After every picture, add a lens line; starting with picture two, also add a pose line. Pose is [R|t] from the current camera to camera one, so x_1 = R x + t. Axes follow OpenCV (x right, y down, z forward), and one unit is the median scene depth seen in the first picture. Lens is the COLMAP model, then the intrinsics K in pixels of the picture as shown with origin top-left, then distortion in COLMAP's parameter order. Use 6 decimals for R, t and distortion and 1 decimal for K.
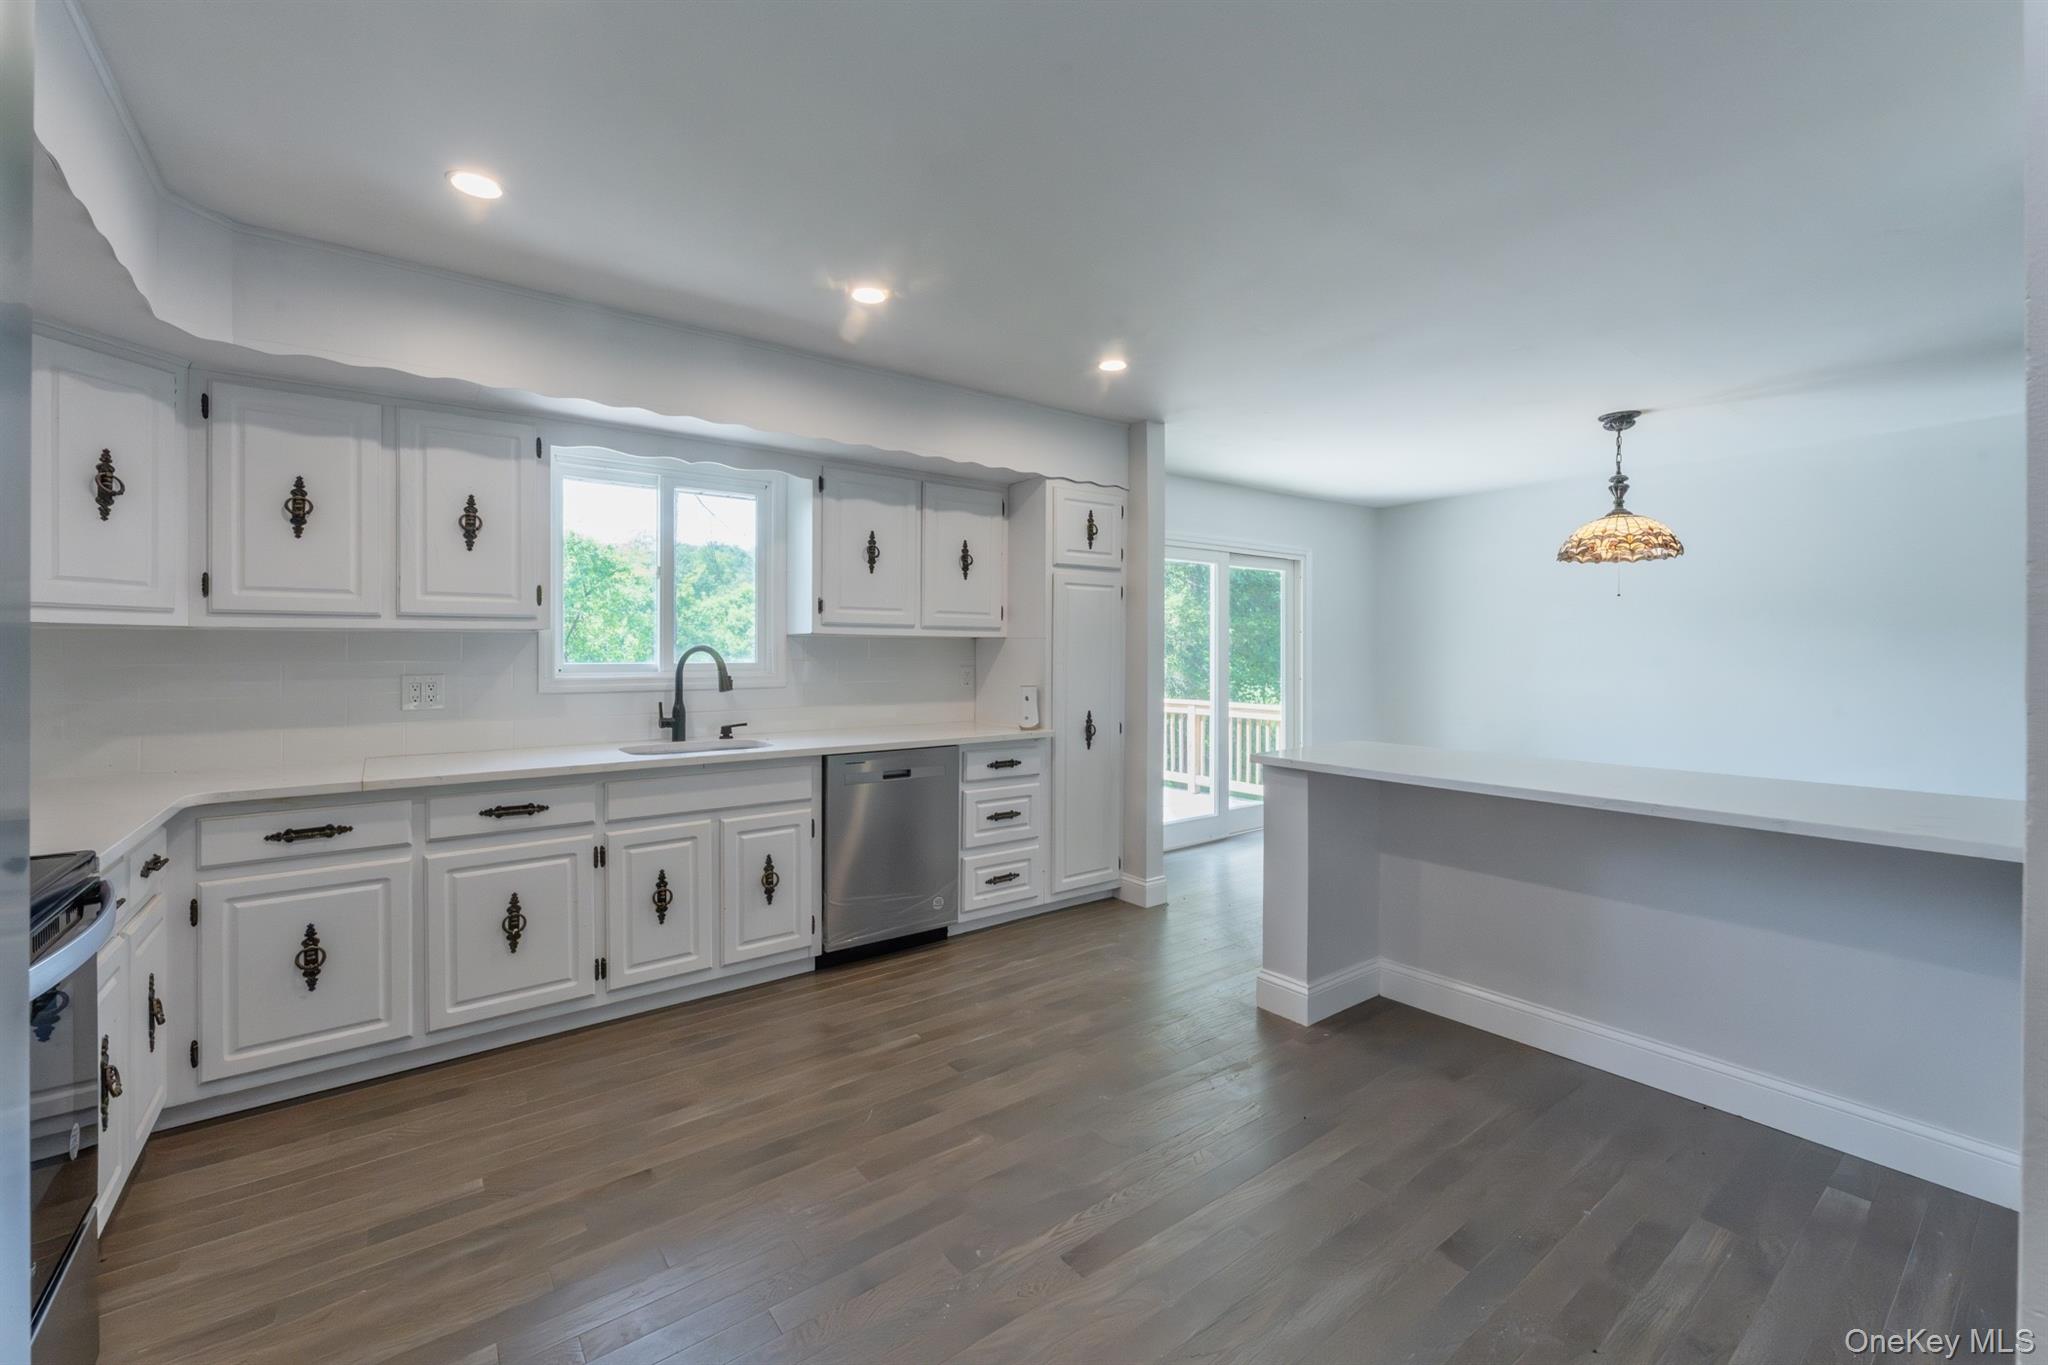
lens RADIAL K [[855.4, 0, 1023.4], [0, 855.4, 653.6], [0, 0, 1]] dist [-0.000112, 0.000015]
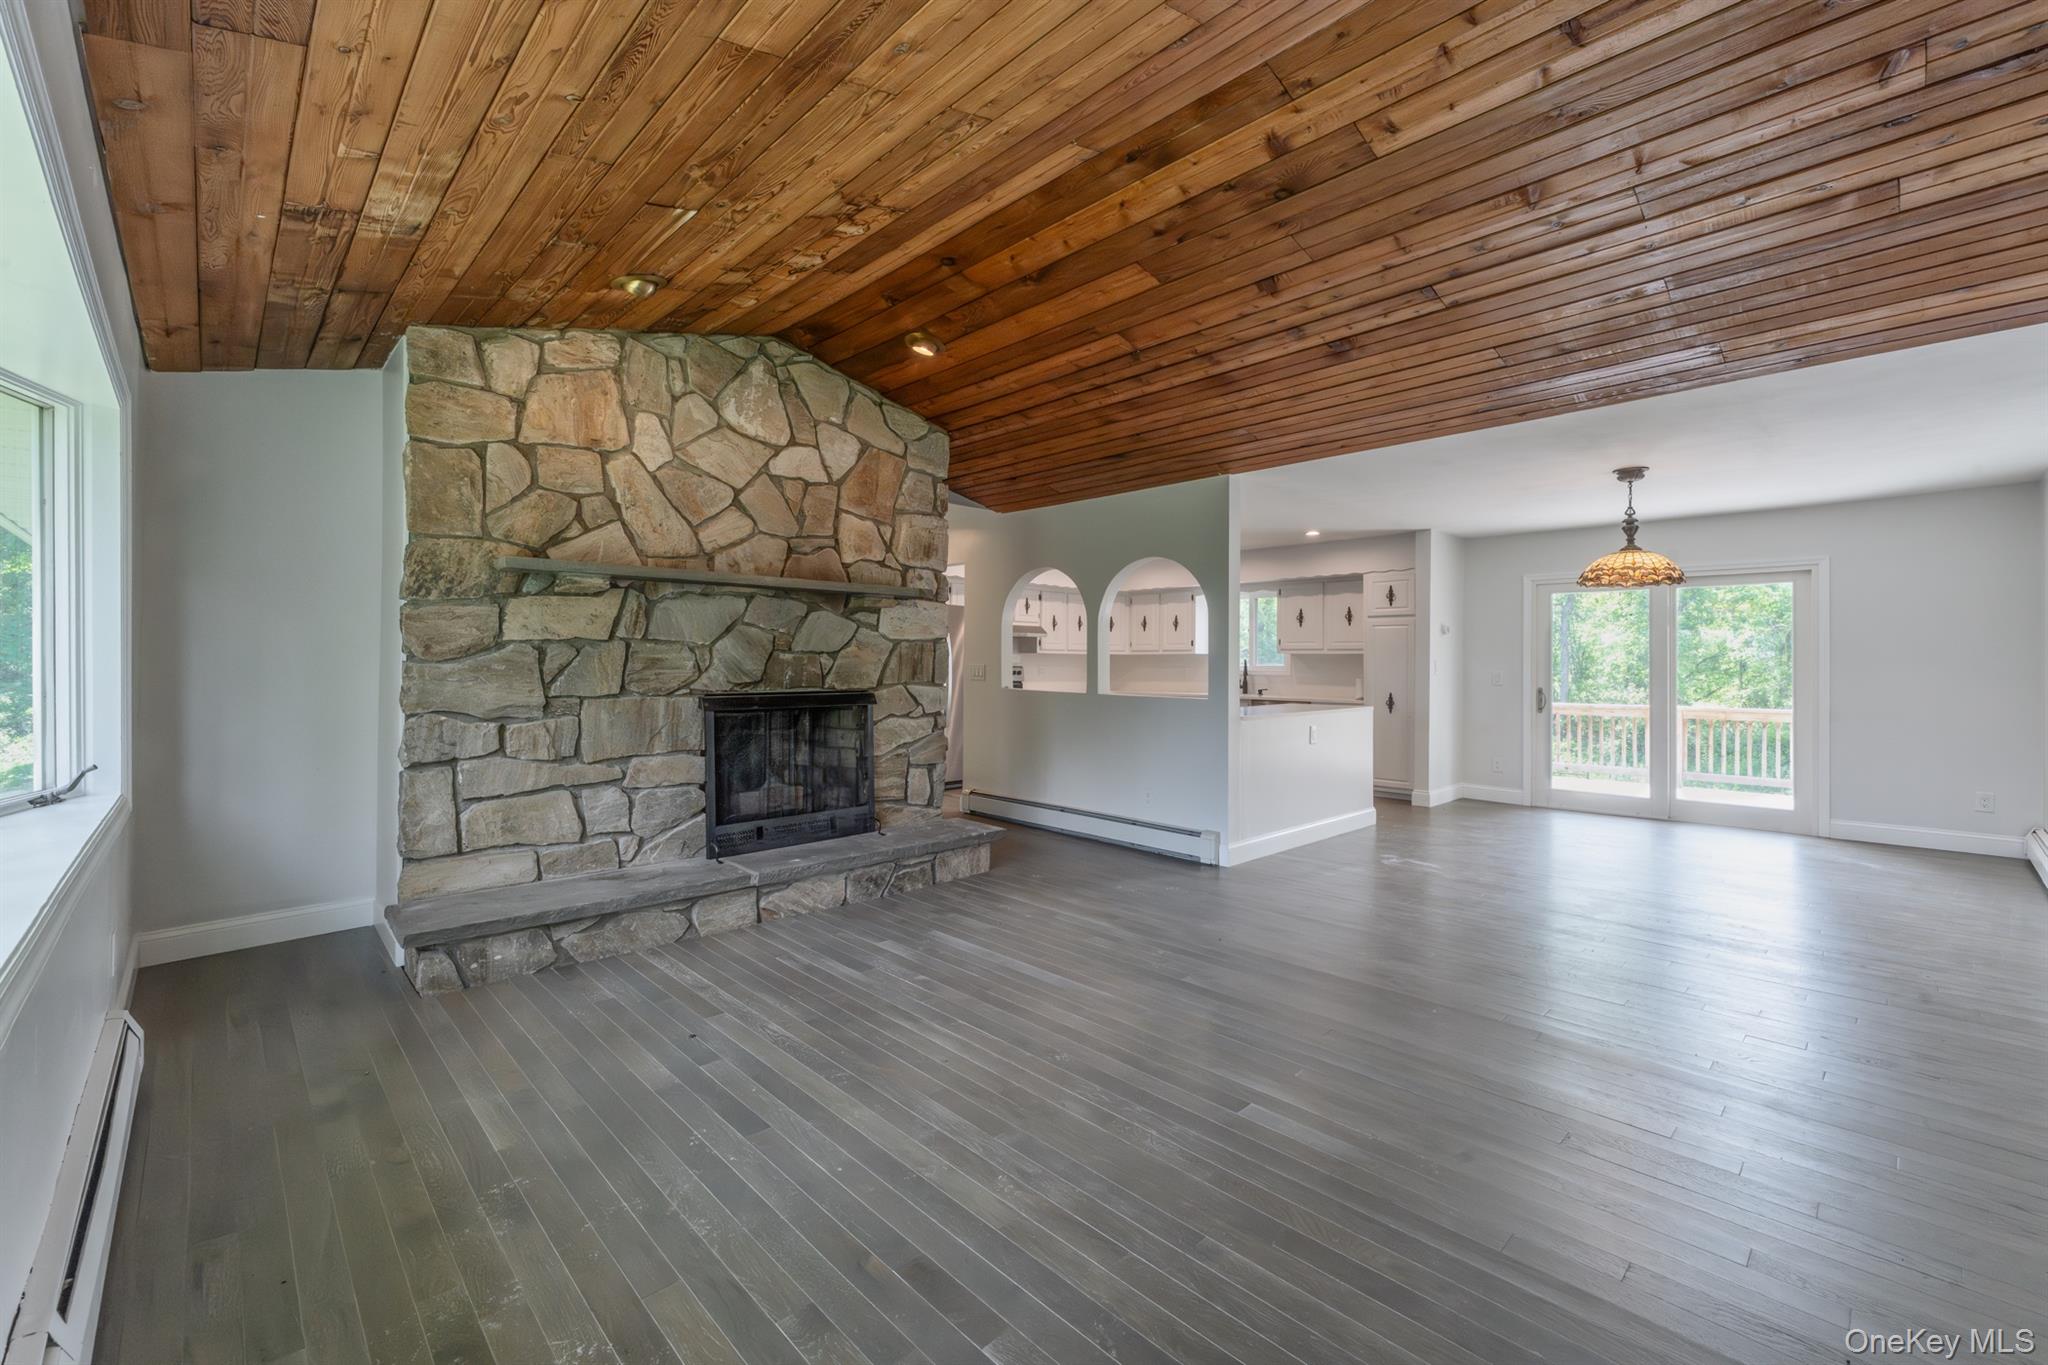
lens RADIAL K [[830.7, 0, 979.4], [0, 830.7, 656.5], [0, 0, 1]] dist [0.002352, 0.000584]
pose [[0.086781, -0.006247, -0.996208, 2.064126], [-0.006248, 0.999957, -0.006815, 0.006705], [0.996208, 0.006816, 0.086738, -0.060453]]
